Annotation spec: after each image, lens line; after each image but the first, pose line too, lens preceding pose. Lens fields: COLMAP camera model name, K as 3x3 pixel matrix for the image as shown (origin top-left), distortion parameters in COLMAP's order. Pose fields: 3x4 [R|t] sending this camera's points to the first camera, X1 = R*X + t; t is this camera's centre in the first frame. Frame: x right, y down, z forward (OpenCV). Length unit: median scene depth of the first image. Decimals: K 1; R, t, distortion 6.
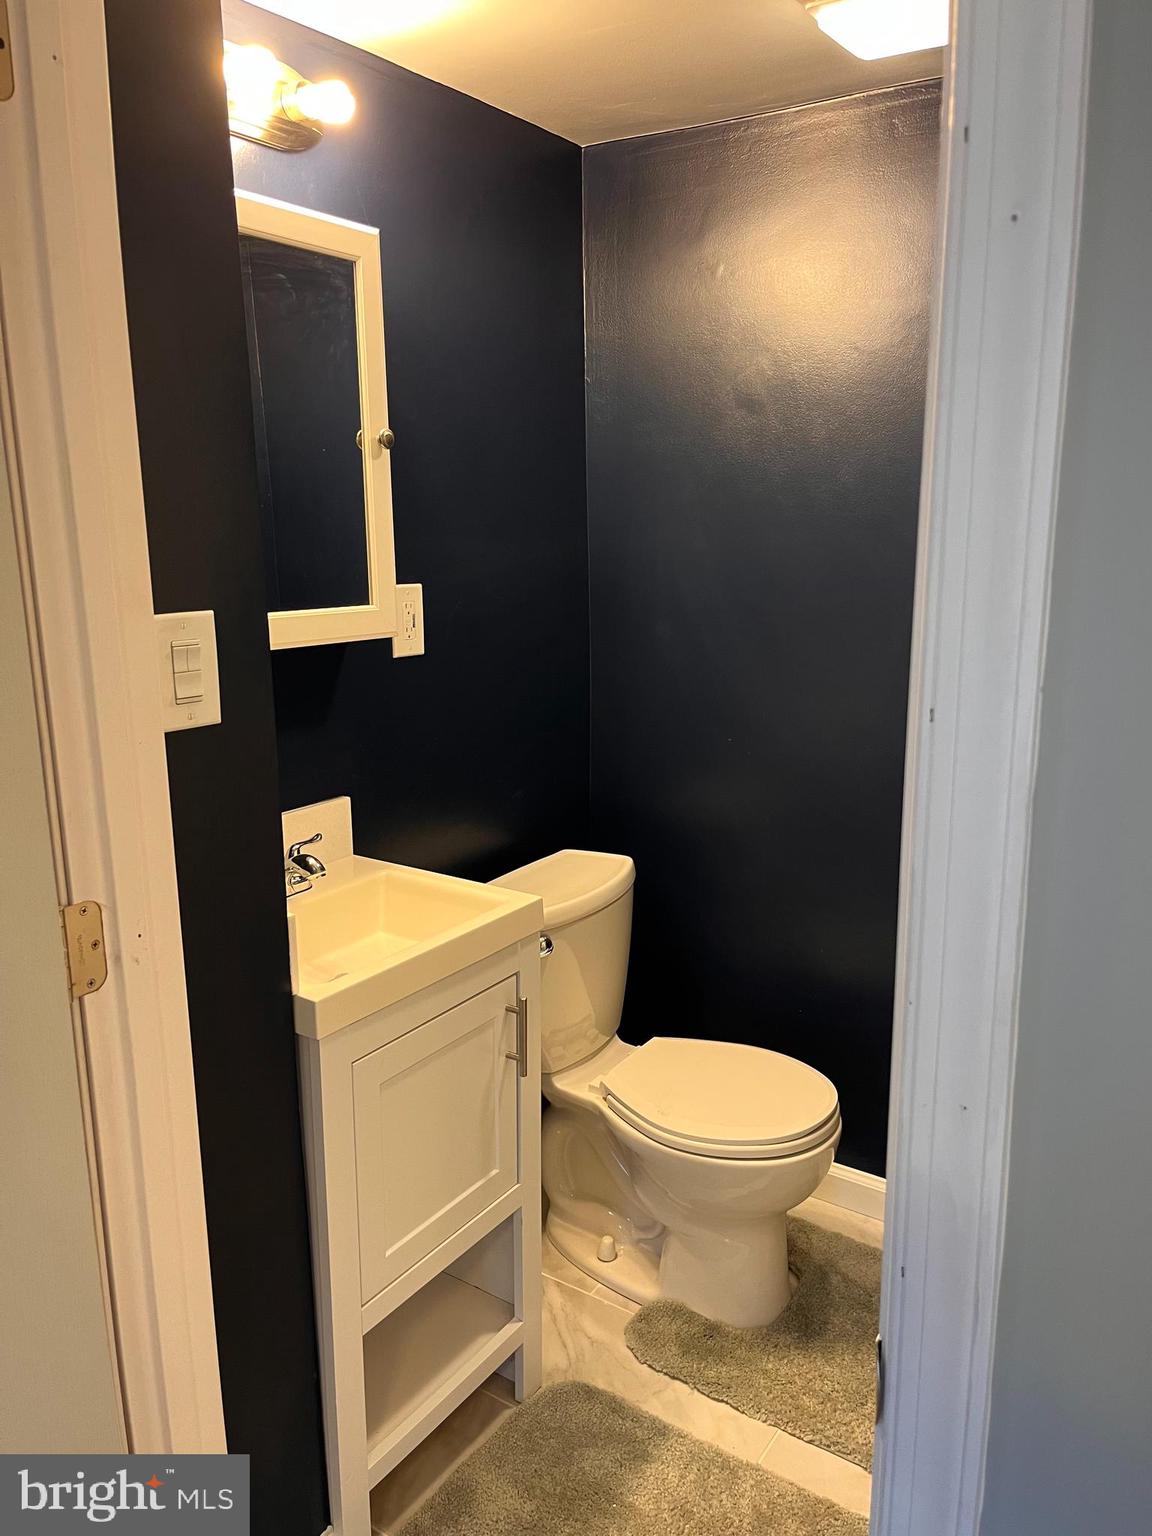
lens RADIAL K [[1153.7, 0, 568.0], [0, 1153.7, 771.2], [0, 0, 1]] dist [0.049287, -0.074397]
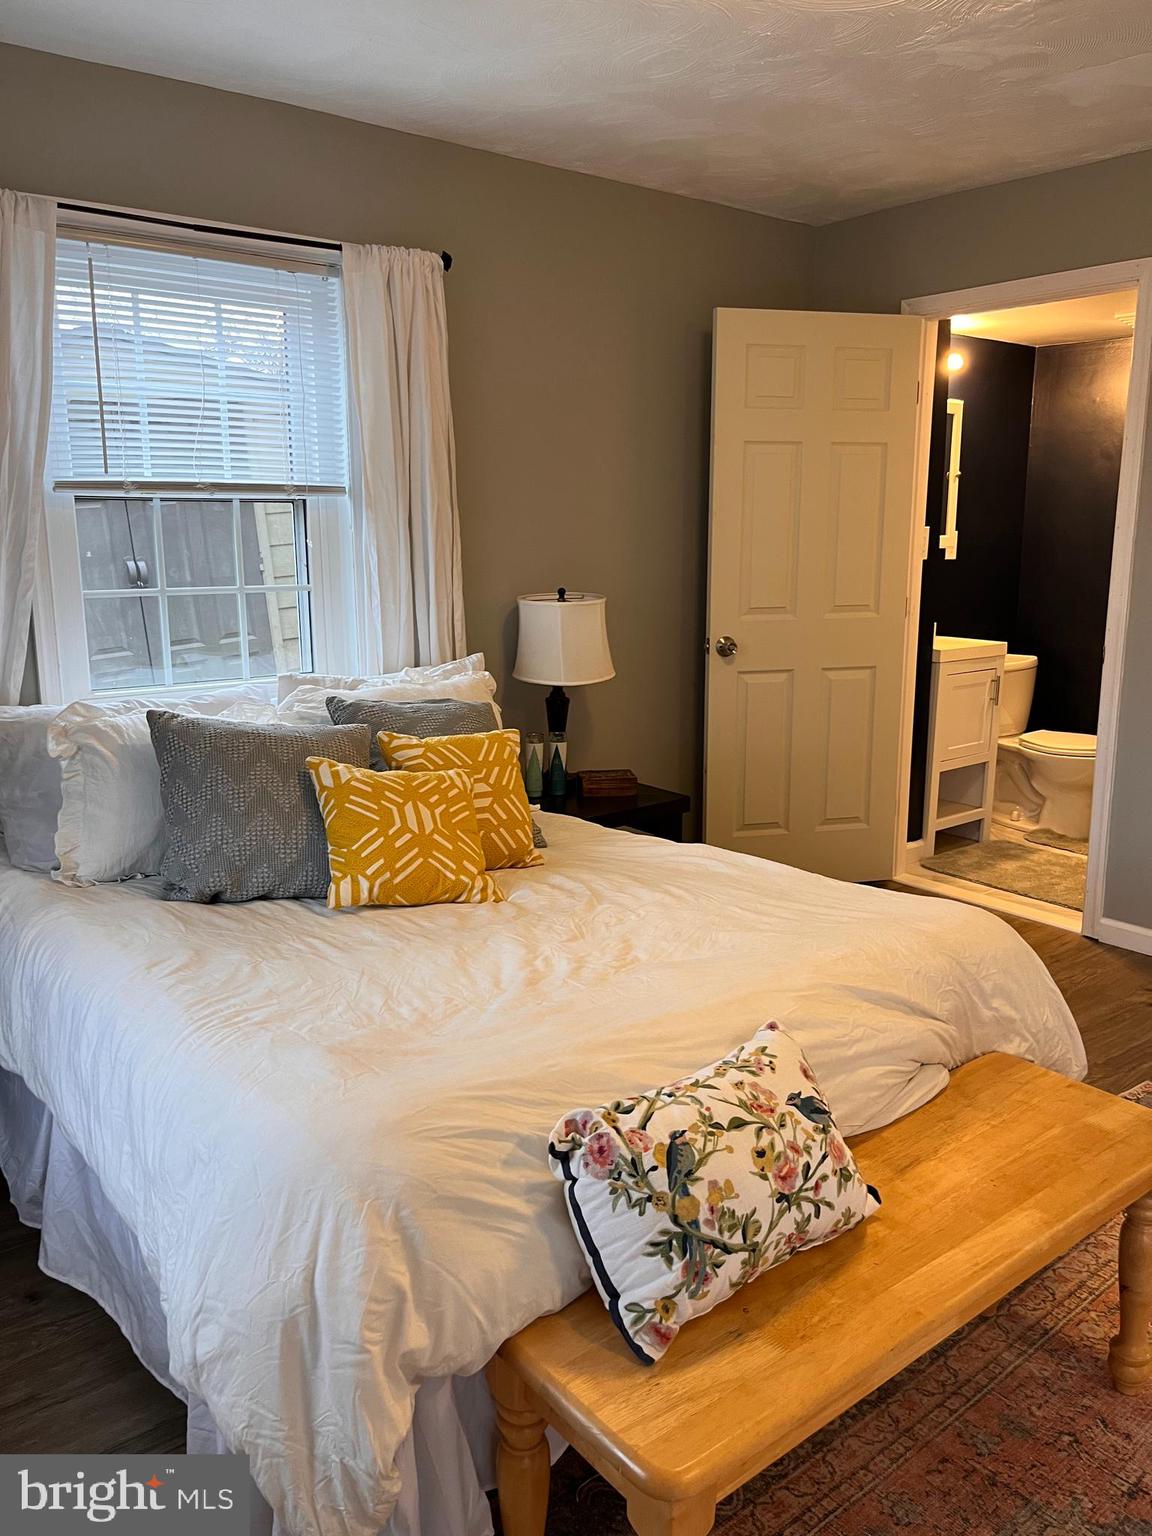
lens RADIAL K [[1153.7, 0, 568.0], [0, 1153.7, 771.2], [0, 0, 1]] dist [0.049287, -0.074397]
pose [[0.956226, 0.065332, -0.285242, -0.209279], [-0.068700, 0.997636, -0.001806, 0.480809], [0.284450, 0.021323, 0.958454, -1.882112]]
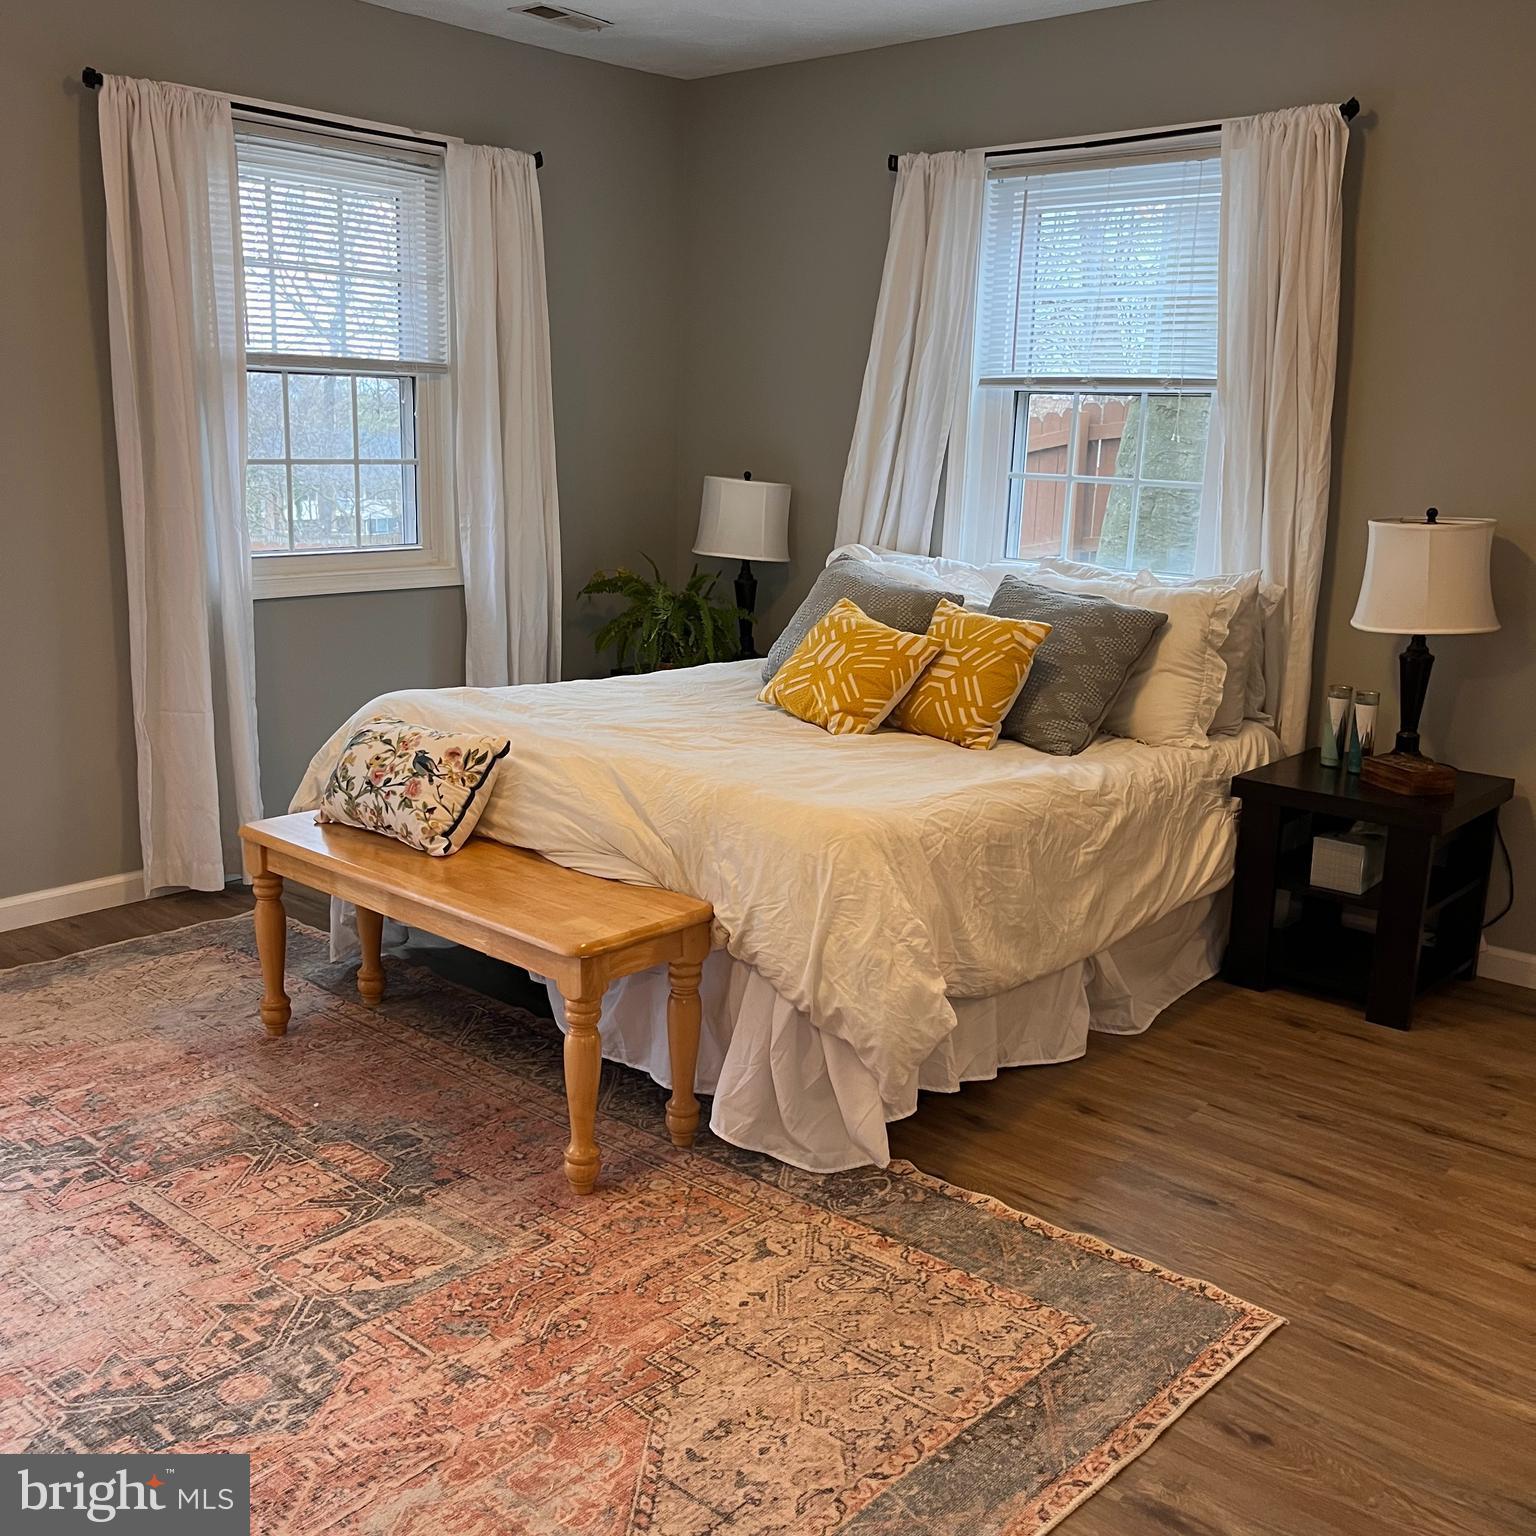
lens RADIAL K [[1530.8, 0, 761.2], [0, 1530.8, 799.2], [0, 0, 1]] dist [0.033879, -0.044138]
pose [[-0.118068, 0.243374, -0.962720, 1.326081], [-0.248105, 0.931522, 0.265915, 0.196912], [0.961511, 0.270252, -0.049601, -0.612389]]
